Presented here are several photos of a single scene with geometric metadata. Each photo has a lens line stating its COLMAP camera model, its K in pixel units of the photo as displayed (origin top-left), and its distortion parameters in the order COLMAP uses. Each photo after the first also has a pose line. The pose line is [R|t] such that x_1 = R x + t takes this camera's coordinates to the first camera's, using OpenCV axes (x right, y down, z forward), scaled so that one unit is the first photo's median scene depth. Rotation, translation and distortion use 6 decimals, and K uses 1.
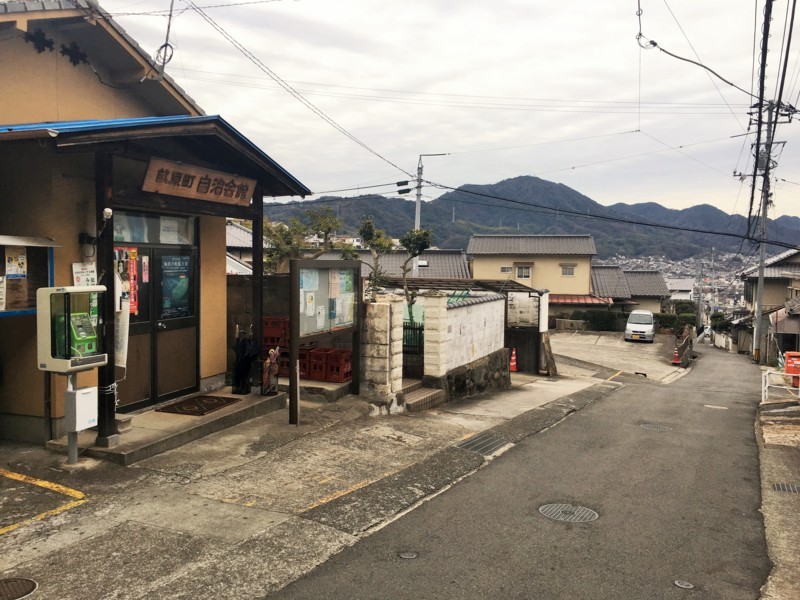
lens RADIAL K [[677.6, 0, 399.8], [0, 677.6, 300.2], [0, 0, 1]] dist [0.057721, -0.008270]
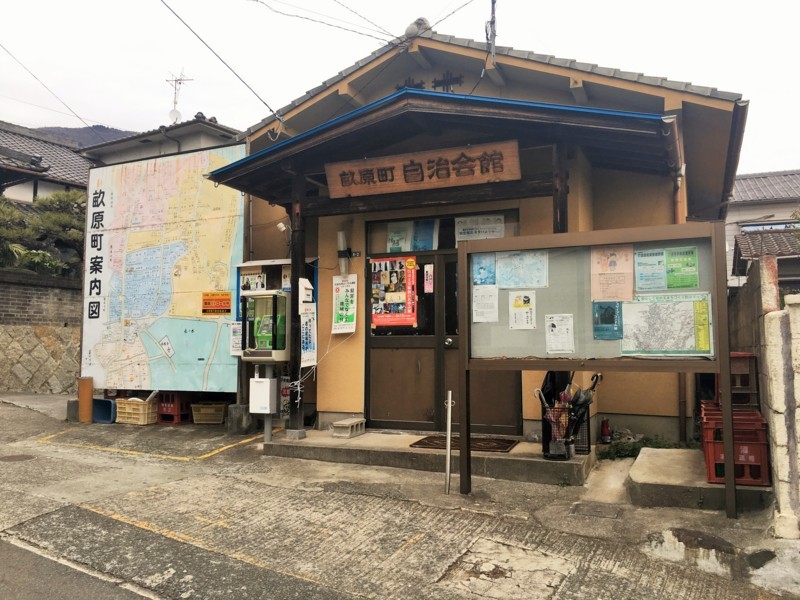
lens RADIAL K [[677.6, 0, 399.9], [0, 677.6, 298.1], [0, 0, 1]] dist [0.057721, -0.008270]
pose [[-0.088292, -0.081854, -0.992726, 0.550868], [-0.056291, 0.995435, -0.077071, 0.055237], [0.994503, 0.049076, -0.092496, 1.075232]]
